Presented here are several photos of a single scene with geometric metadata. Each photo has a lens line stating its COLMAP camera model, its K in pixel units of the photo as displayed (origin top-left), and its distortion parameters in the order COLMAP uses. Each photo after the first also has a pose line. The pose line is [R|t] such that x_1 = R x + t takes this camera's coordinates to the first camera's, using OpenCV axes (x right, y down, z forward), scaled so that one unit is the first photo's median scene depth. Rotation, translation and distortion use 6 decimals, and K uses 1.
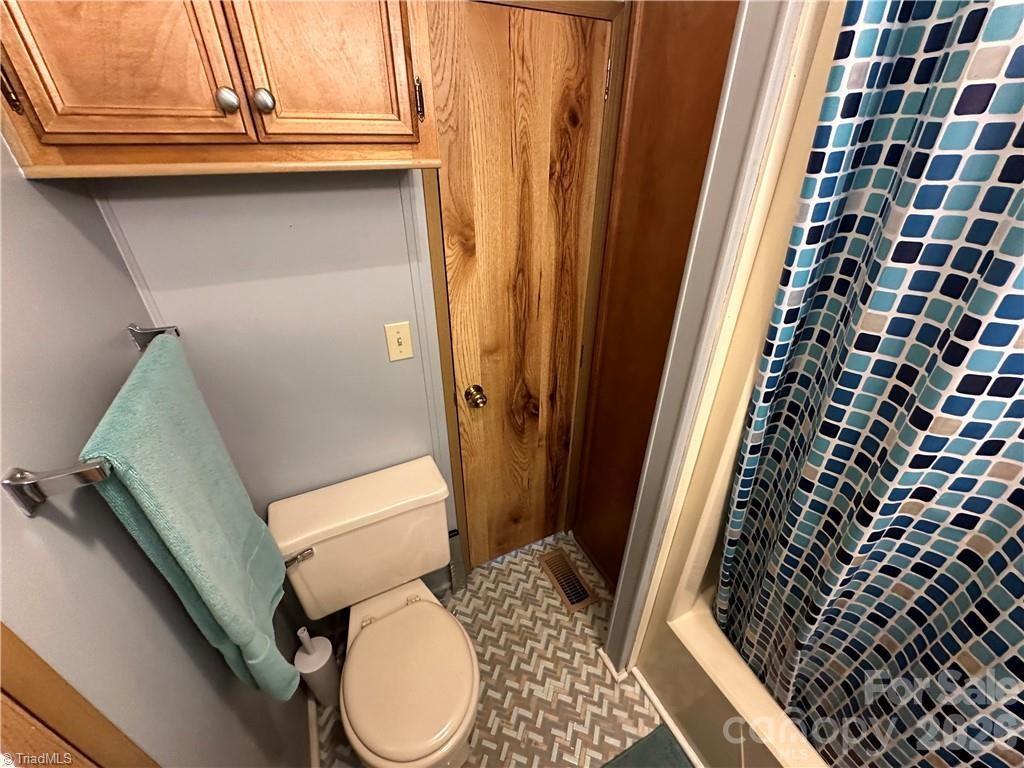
lens RADIAL K [[411.4, 0, 513.3], [0, 411.4, 383.2], [0, 0, 1]] dist [-0.003249, 0.000986]
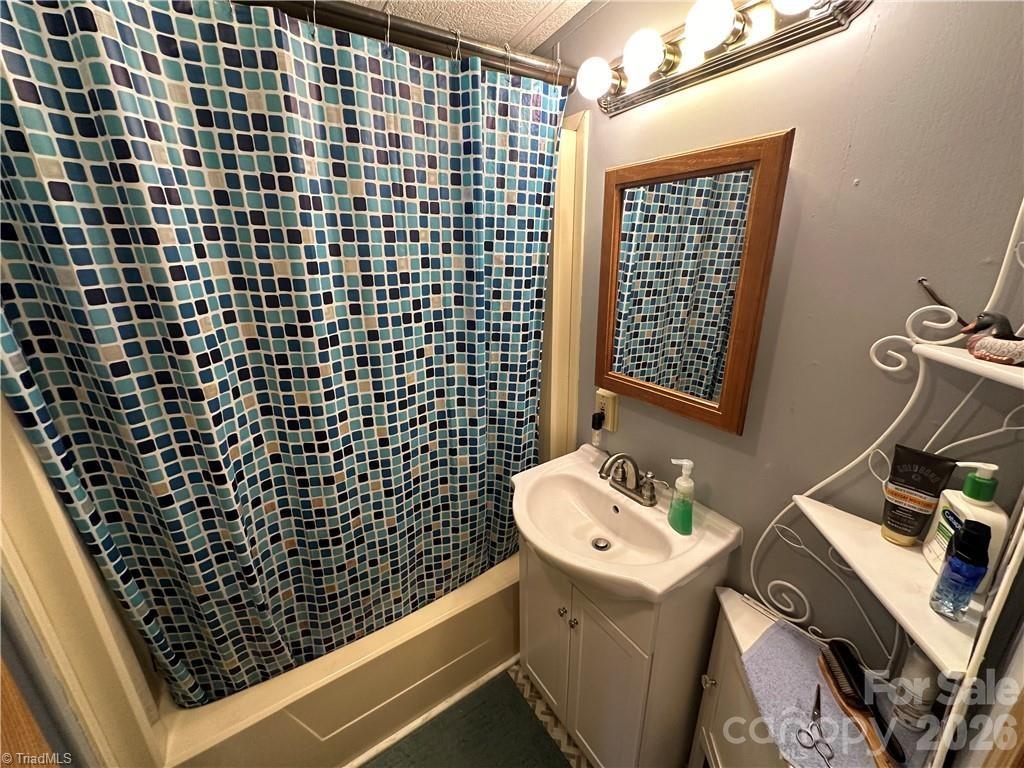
lens RADIAL K [[411.4, 0, 513.3], [0, 411.4, 383.2], [0, 0, 1]] dist [-0.003249, 0.000986]
pose [[-0.135013, -0.308981, 0.941436, -0.435231], [0.512247, 0.791548, 0.333249, 0.117803], [-0.848159, 0.527241, 0.051405, -0.049586]]
